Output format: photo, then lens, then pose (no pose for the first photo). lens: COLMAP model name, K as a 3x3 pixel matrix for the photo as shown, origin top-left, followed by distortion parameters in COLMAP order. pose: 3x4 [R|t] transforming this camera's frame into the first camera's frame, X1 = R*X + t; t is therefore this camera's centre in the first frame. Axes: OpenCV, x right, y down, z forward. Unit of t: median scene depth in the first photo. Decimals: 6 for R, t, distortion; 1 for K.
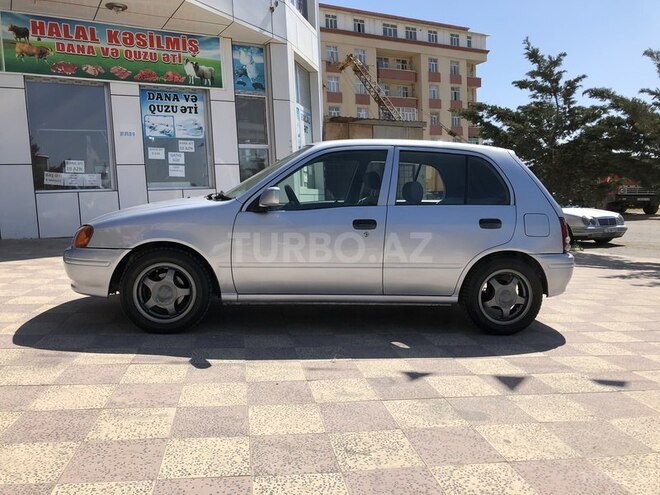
lens RADIAL K [[534.5, 0, 330.0], [0, 534.5, 247.5], [0, 0, 1]] dist [0.059444, 0.008255]
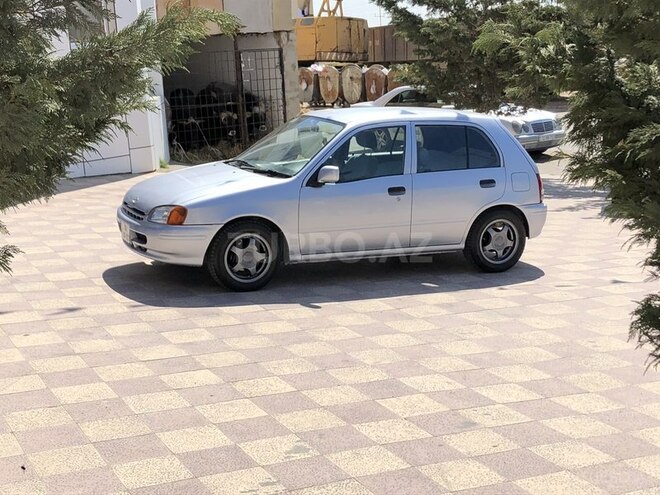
lens RADIAL K [[1008.4, 0, 330.0], [0, 1008.4, 247.5], [0, 0, 1]] dist [0.281645, -1.550025]
pose [[0.958882, -0.069815, 0.275083, -0.694539], [0.044338, 0.994220, 0.097778, -0.141079], [-0.280319, -0.081561, 0.956435, -1.130172]]
